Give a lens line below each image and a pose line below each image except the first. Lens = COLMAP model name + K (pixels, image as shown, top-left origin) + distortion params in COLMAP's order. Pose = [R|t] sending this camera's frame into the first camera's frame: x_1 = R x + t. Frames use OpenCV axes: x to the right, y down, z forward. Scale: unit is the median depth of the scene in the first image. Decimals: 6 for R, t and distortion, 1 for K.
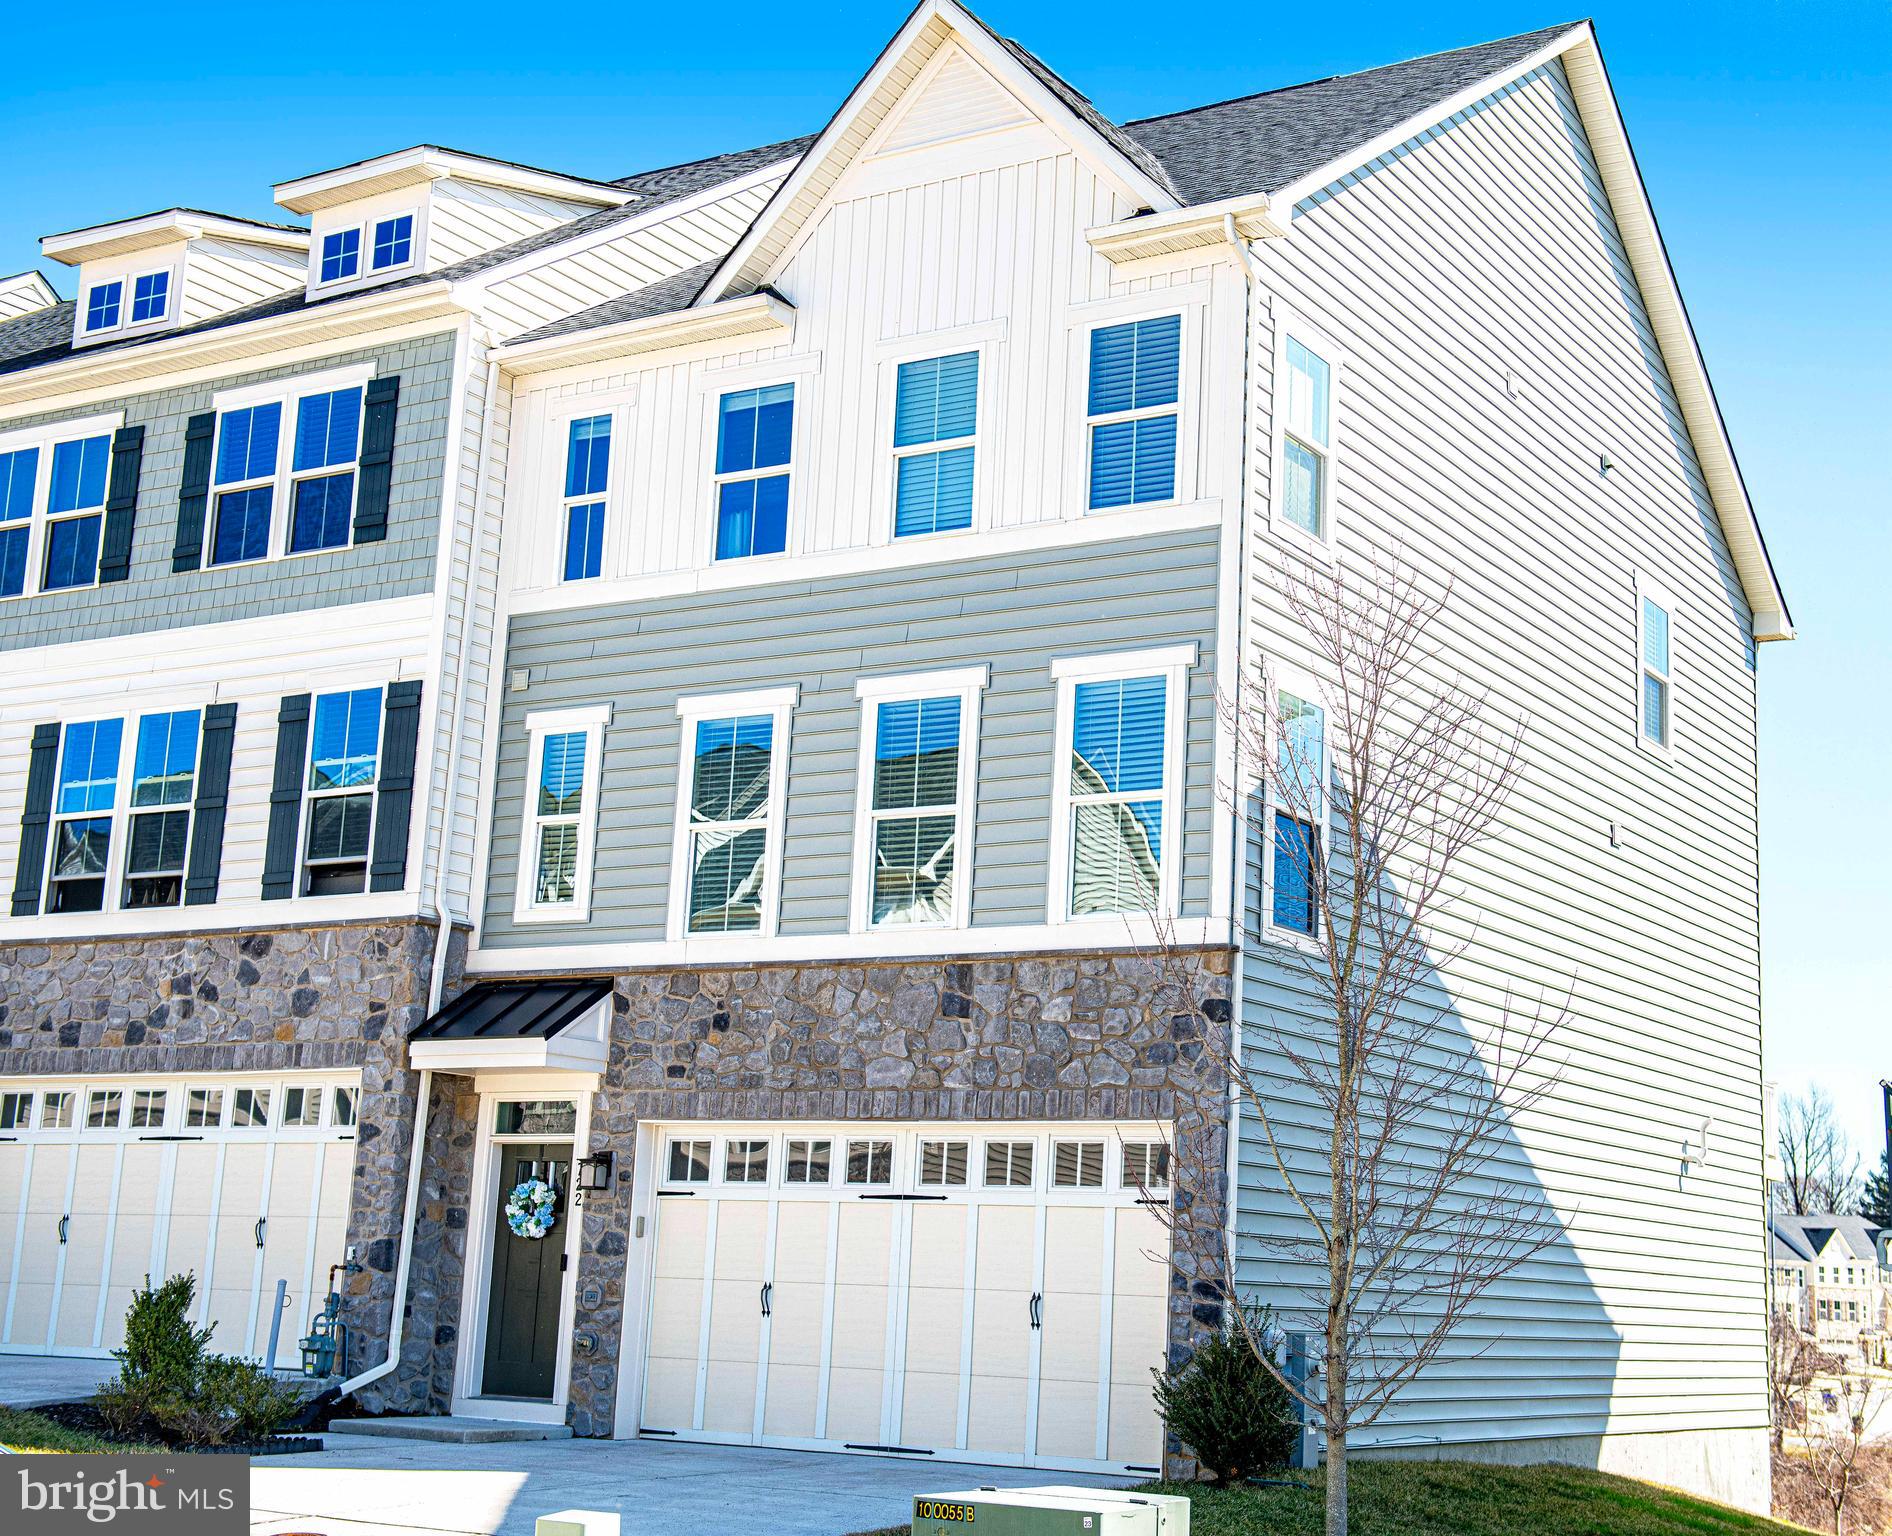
lens RADIAL K [[2703.0, 0, 950.8], [0, 2703.0, 770.7], [0, 0, 1]] dist [0.094134, 0.000000]
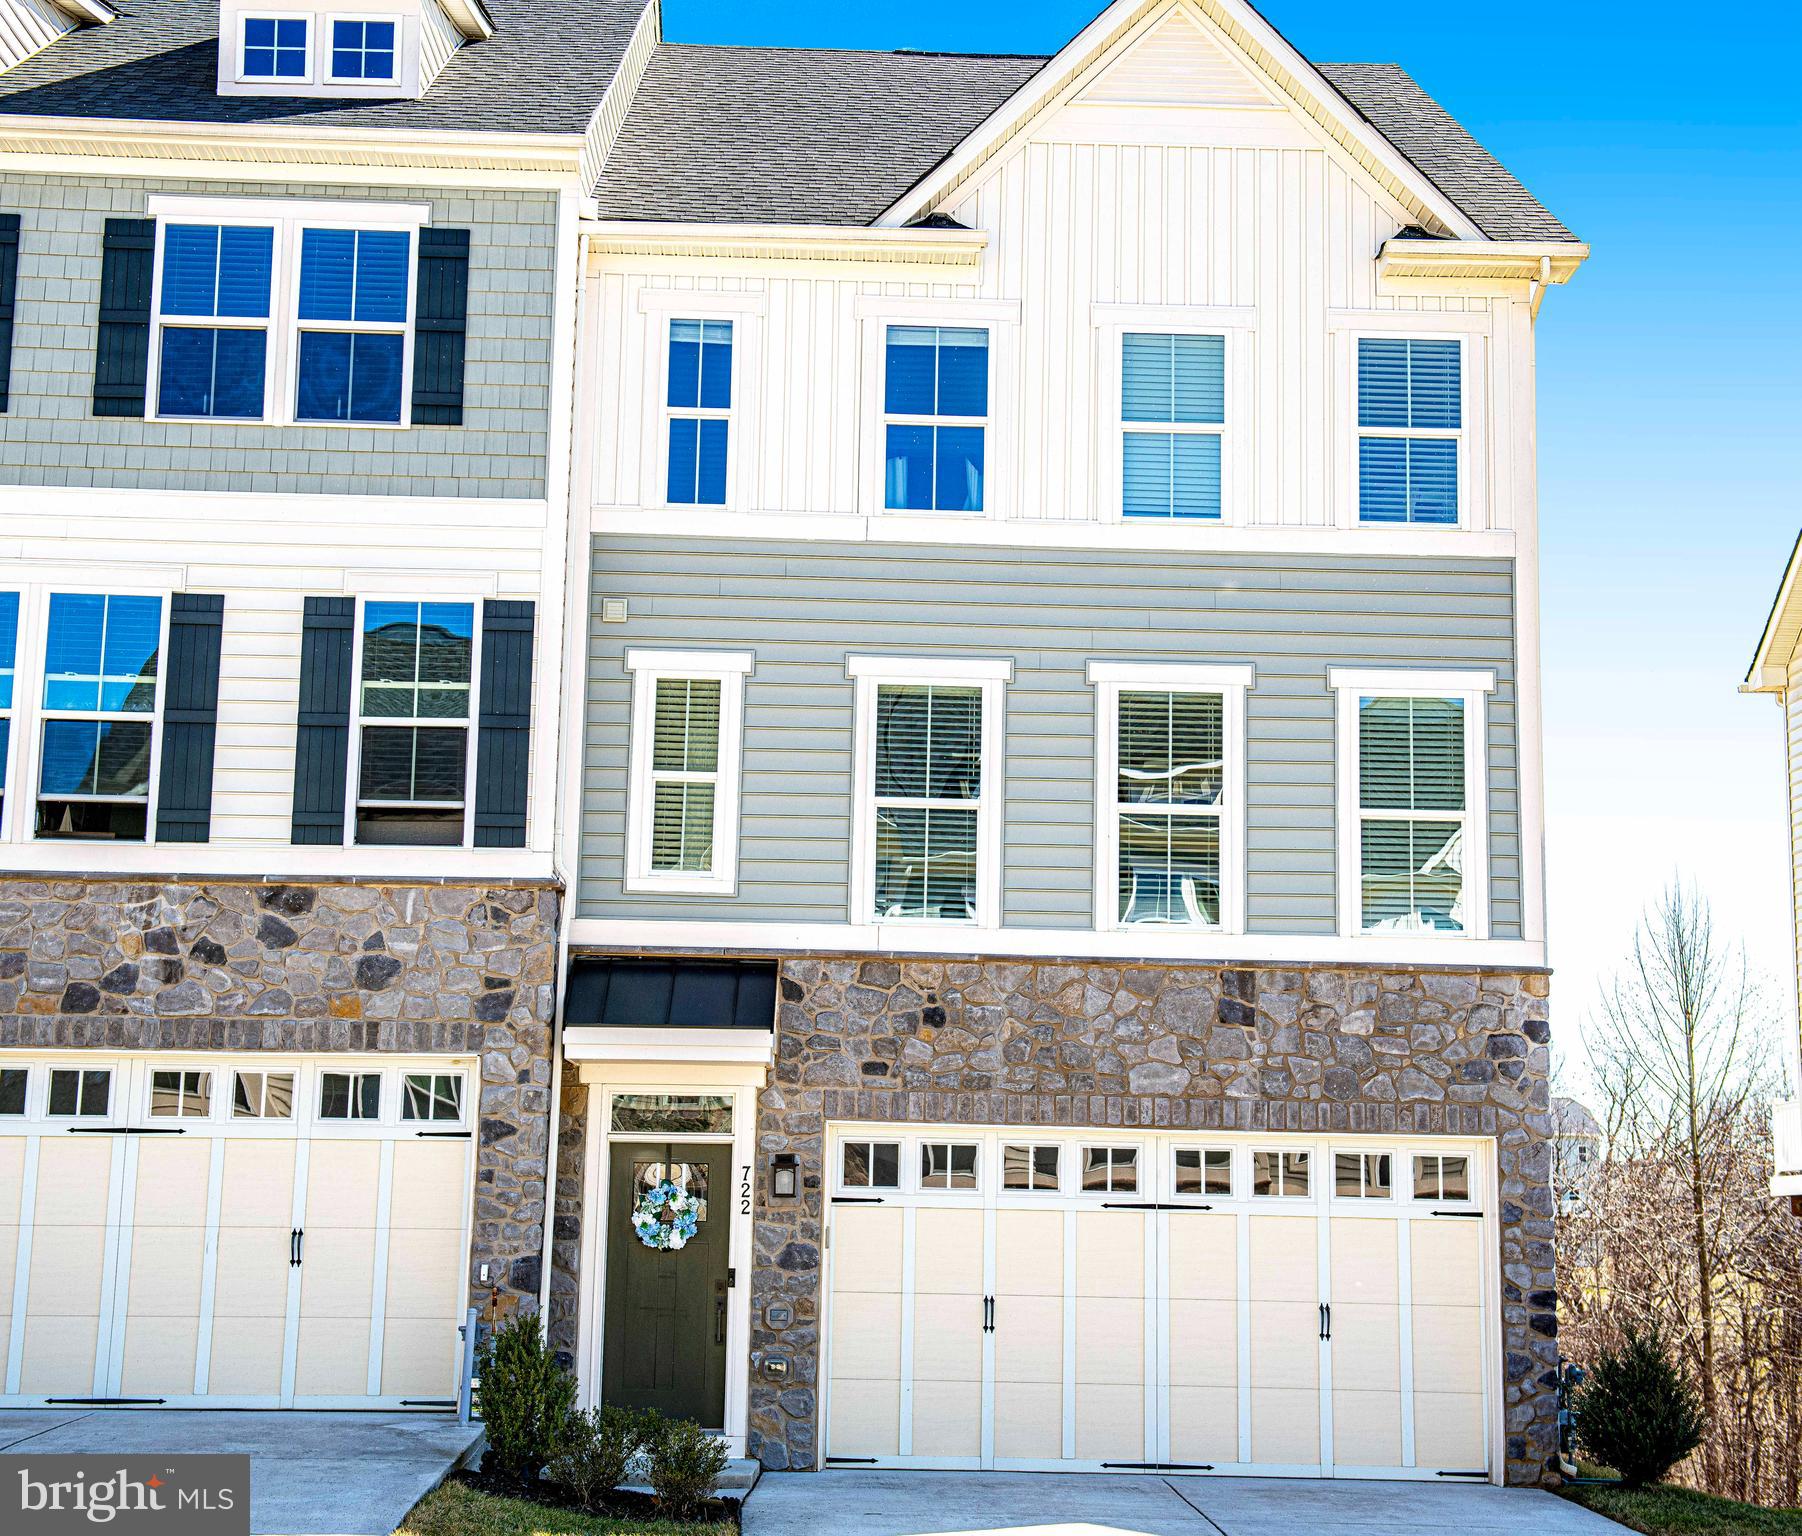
lens RADIAL K [[2943.1, 0, 897.8], [0, 2943.1, 755.5], [0, 0, 1]] dist [0.126864, 0.000000]
pose [[0.830501, 0.068915, 0.552738, -0.639919], [-0.091715, 0.995692, 0.013662, -0.008652], [-0.549415, -0.062041, 0.833243, 0.166128]]
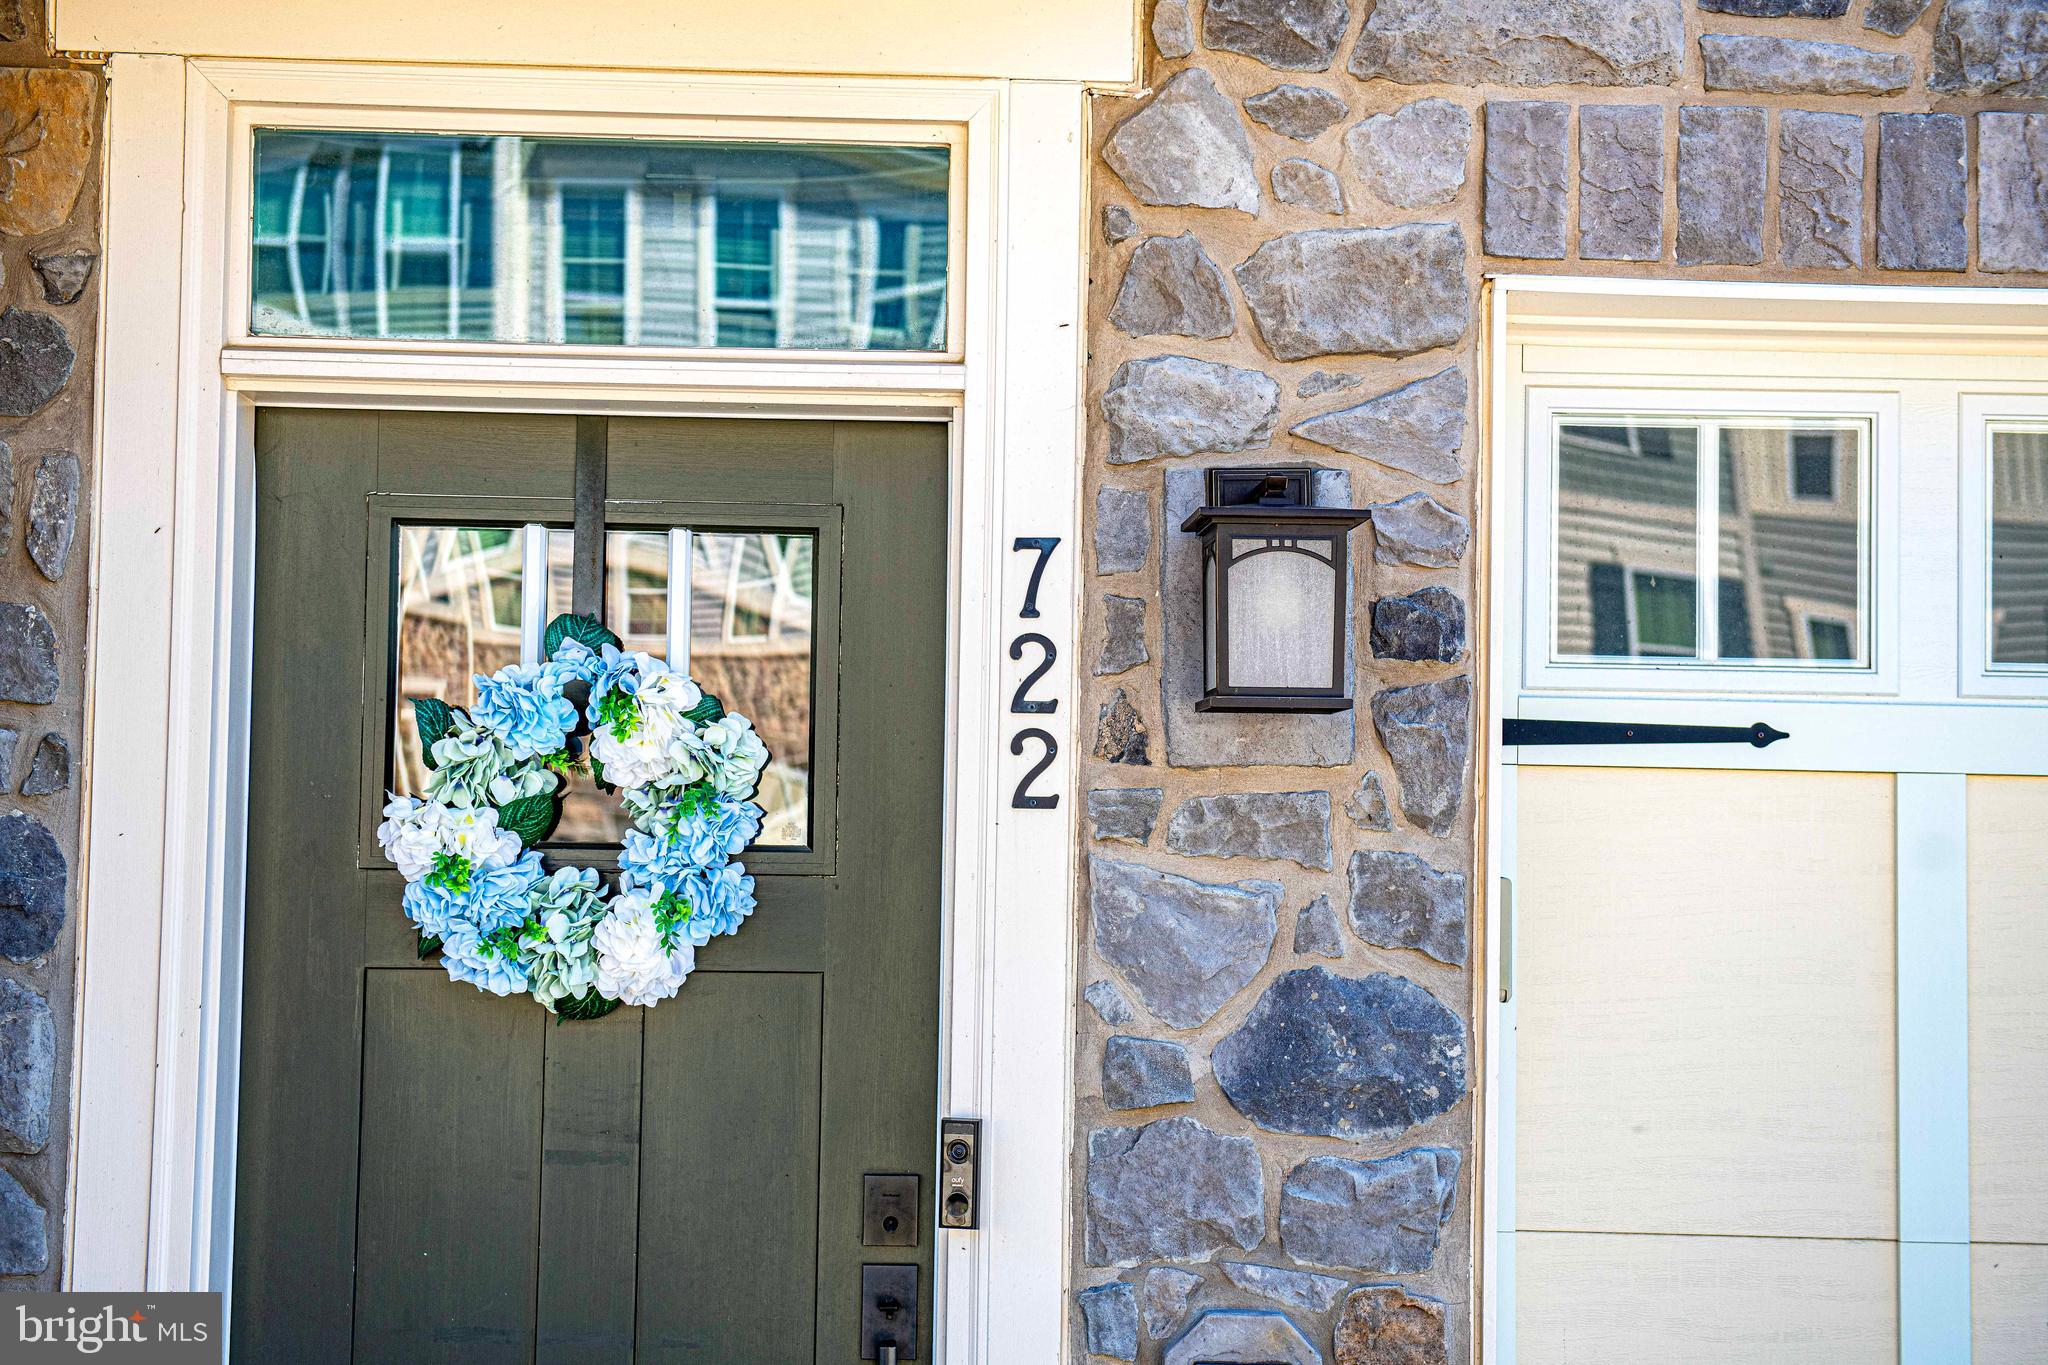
lens RADIAL K [[3293.7, 0, 1032.0], [0, 3293.7, 687.9], [0, 0, 1]] dist [0.170039, 0.000000]
pose [[0.824424, 0.001130, 0.565972, -0.242040], [-0.092532, 0.986812, 0.132817, 0.127212], [-0.558358, -0.161868, 0.813656, 0.839665]]
